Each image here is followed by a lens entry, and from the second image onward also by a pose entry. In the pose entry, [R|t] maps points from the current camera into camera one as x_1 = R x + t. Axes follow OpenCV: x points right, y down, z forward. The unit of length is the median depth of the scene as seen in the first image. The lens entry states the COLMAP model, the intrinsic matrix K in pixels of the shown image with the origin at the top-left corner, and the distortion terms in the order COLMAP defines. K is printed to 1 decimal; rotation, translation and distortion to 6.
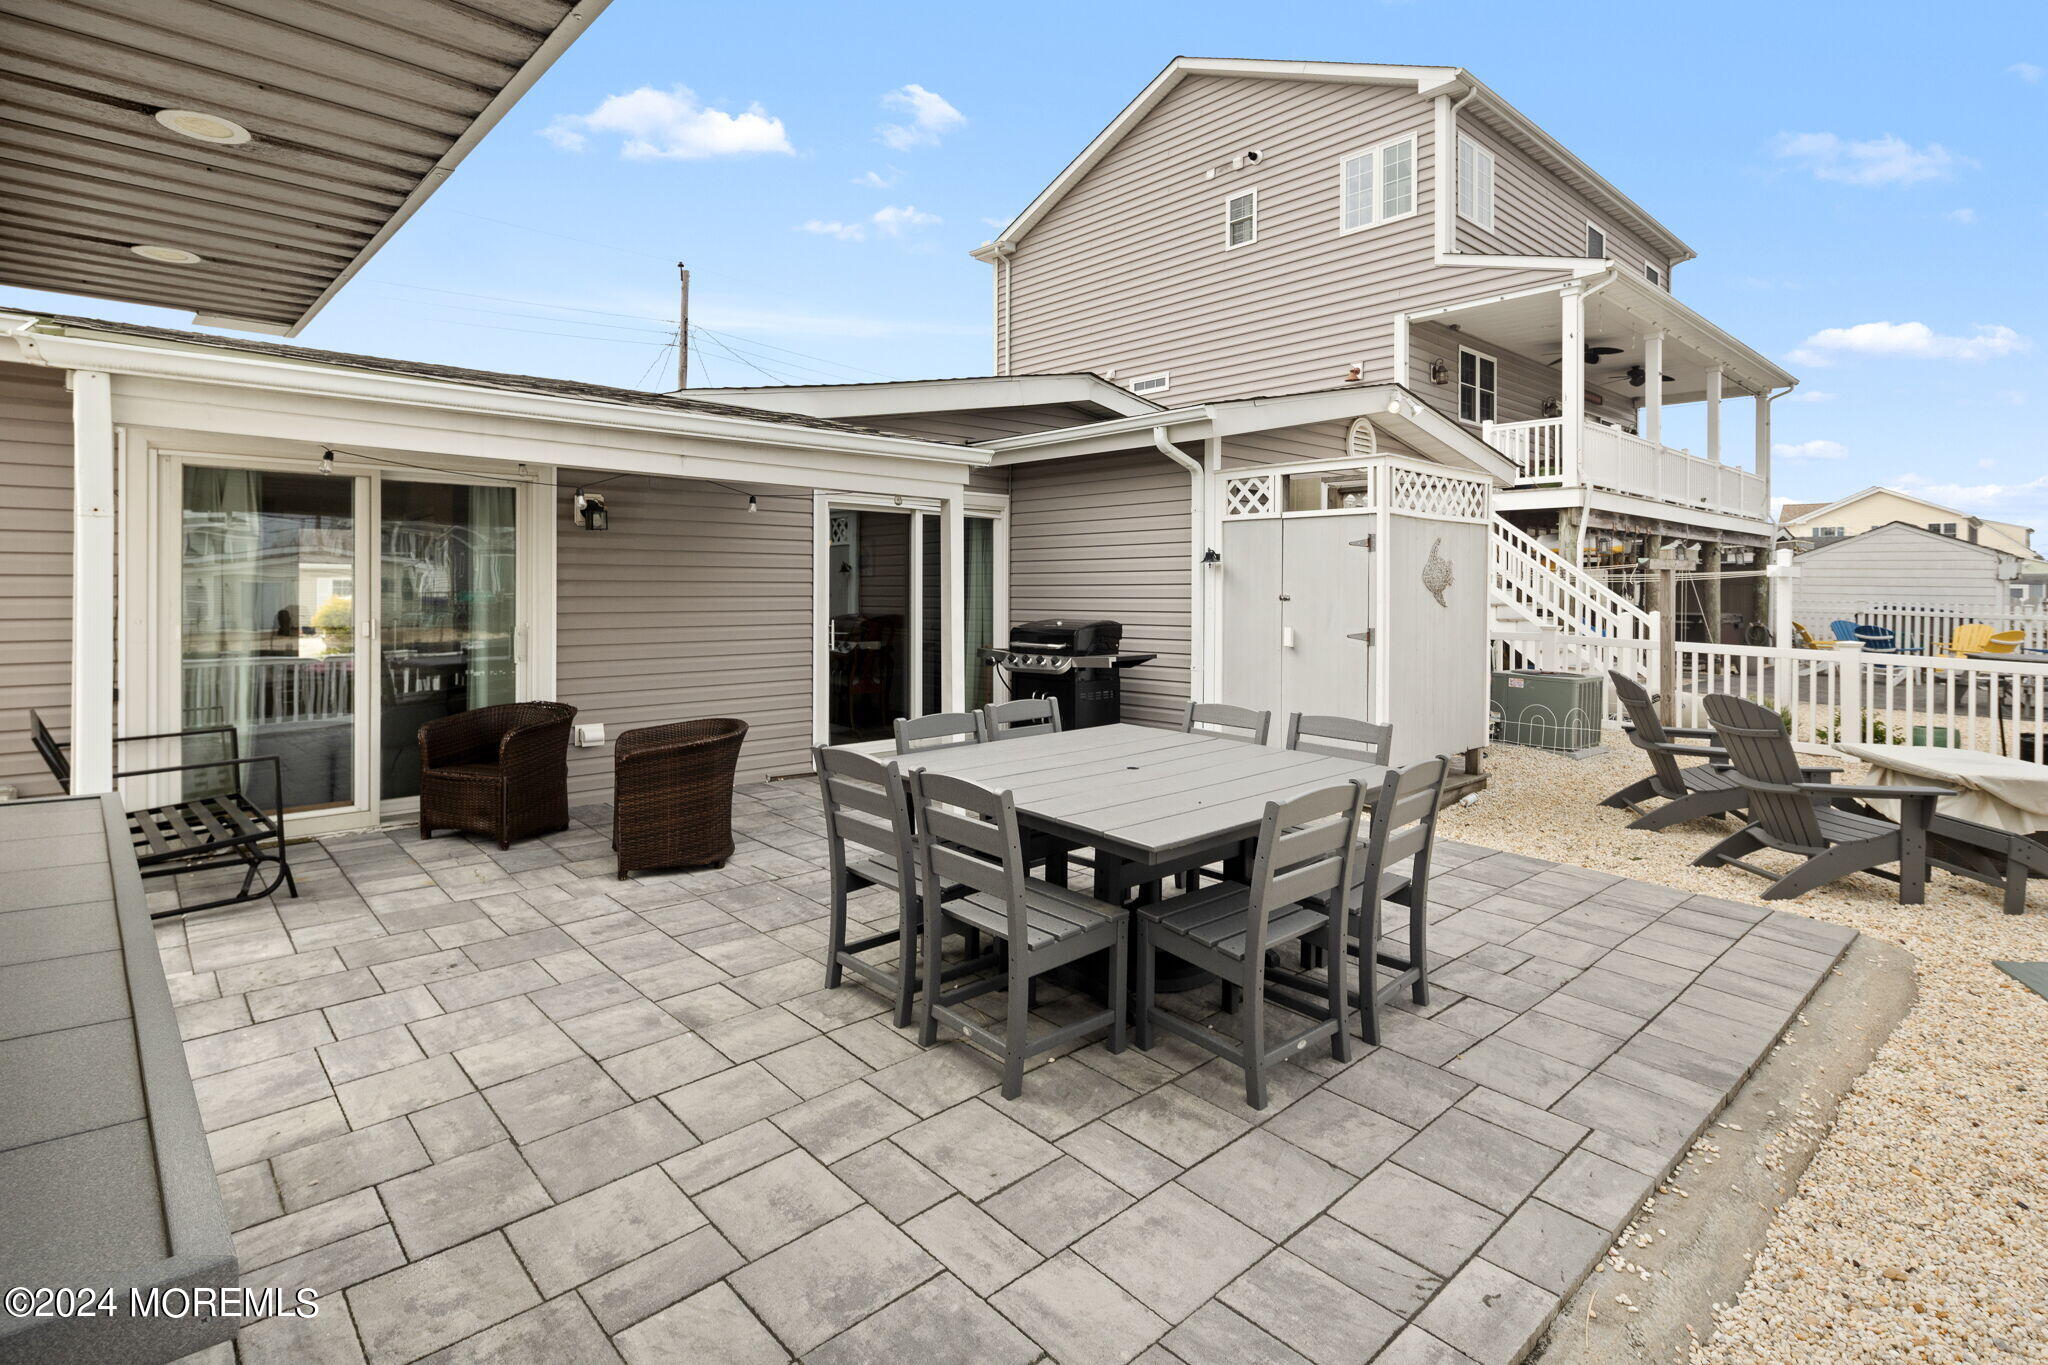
lens RADIAL K [[1011.5, 0, 1023.9], [0, 1011.5, 591.6], [0, 0, 1]] dist [0.002187, 0.000645]
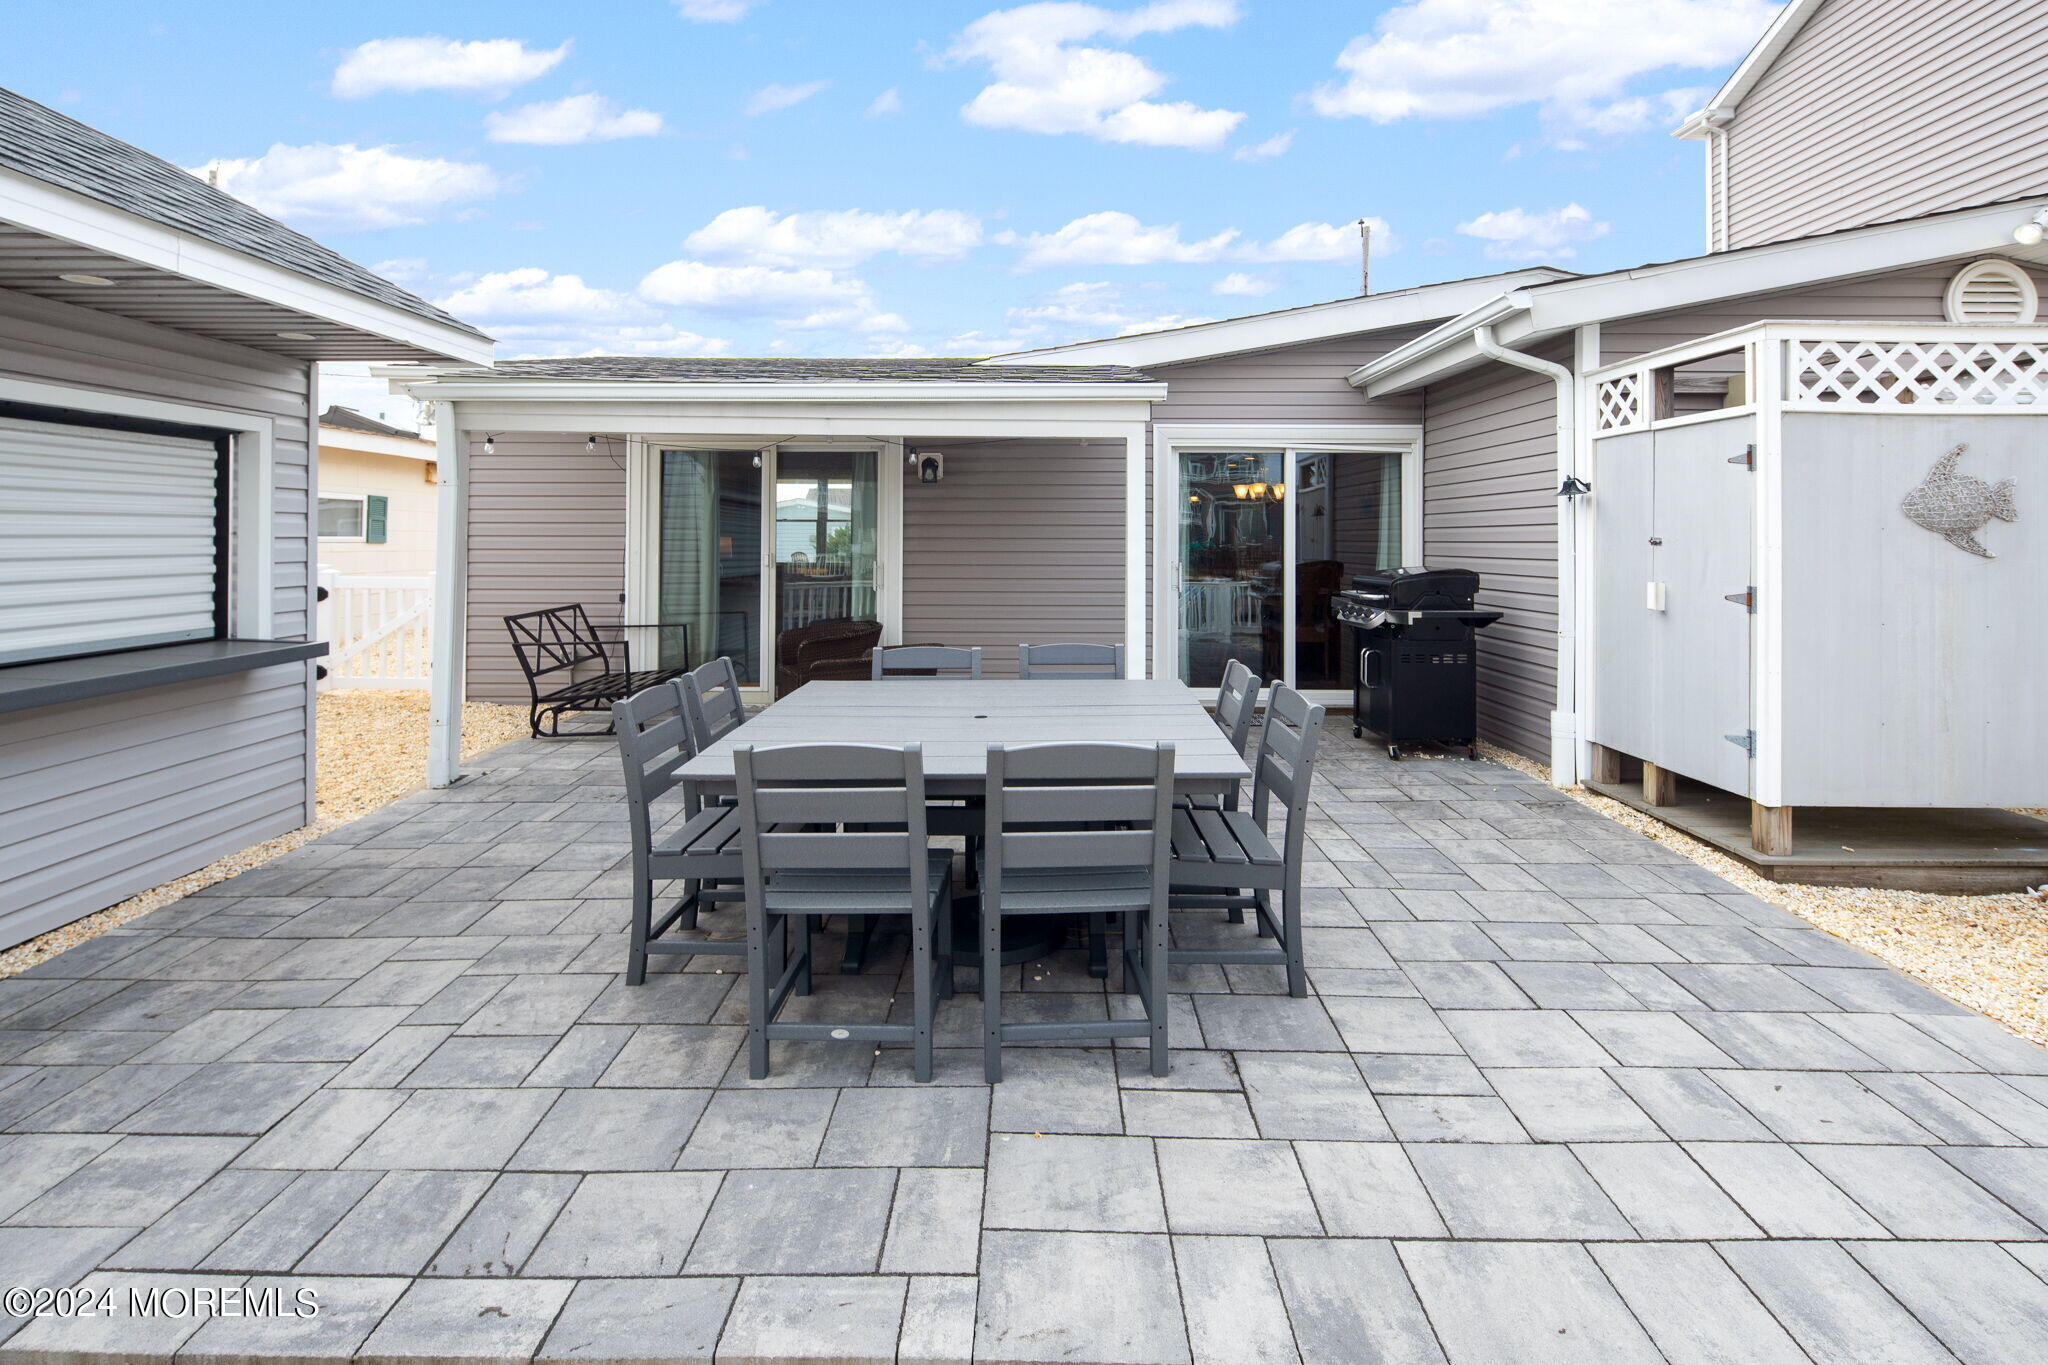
lens RADIAL K [[977.9, 0, 1029.5], [0, 977.9, 527.4], [0, 0, 1]] dist [-0.000044, -0.000108]
pose [[0.738479, -0.006885, -0.674241, 0.424573], [-0.001938, 0.999922, -0.012334, 0.006319], [0.674274, 0.010416, 0.738408, 0.206851]]
